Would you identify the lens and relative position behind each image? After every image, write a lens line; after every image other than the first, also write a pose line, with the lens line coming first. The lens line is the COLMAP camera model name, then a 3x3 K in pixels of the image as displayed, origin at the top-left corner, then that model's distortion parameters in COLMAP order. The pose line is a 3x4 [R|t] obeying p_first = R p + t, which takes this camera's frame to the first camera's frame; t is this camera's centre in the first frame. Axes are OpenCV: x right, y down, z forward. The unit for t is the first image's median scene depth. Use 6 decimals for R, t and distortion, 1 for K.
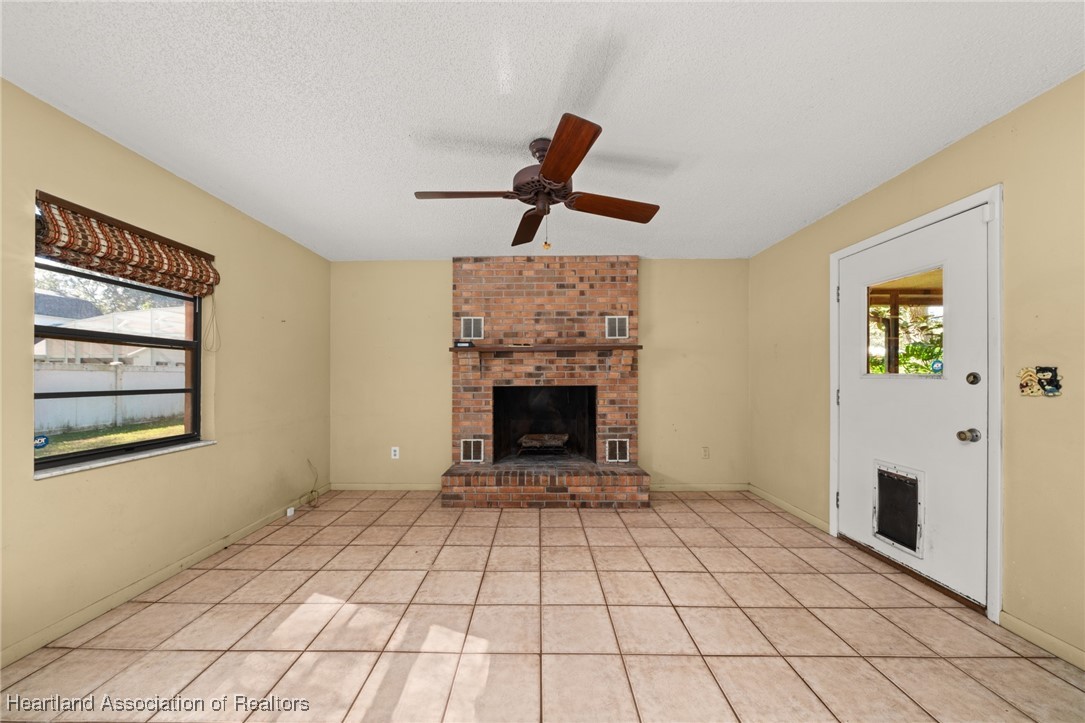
lens RADIAL K [[374.5, 0, 528.9], [0, 374.5, 374.9], [0, 0, 1]] dist [-0.000493, -0.000041]
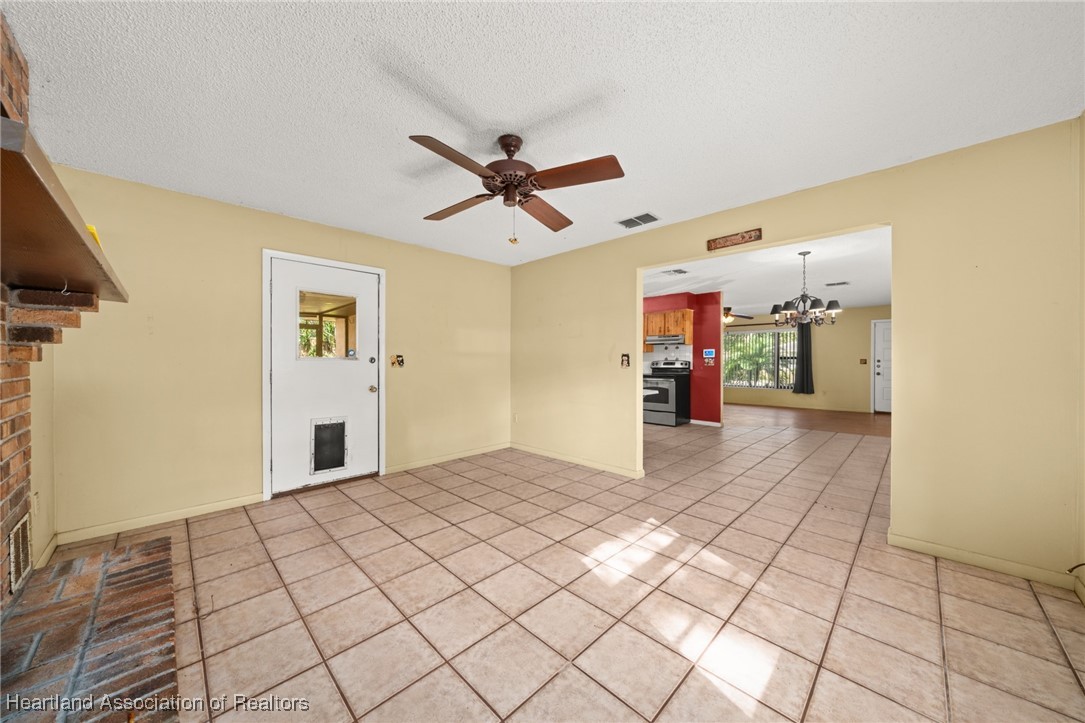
lens RADIAL K [[374.5, 0, 538.9], [0, 374.5, 365.3], [0, 0, 1]] dist [-0.000493, -0.000041]
pose [[-0.723196, -0.006698, 0.690610, -0.695590], [-0.002059, 0.999969, 0.007542, 0.017375], [-0.690640, 0.004032, -0.723188, 1.570530]]
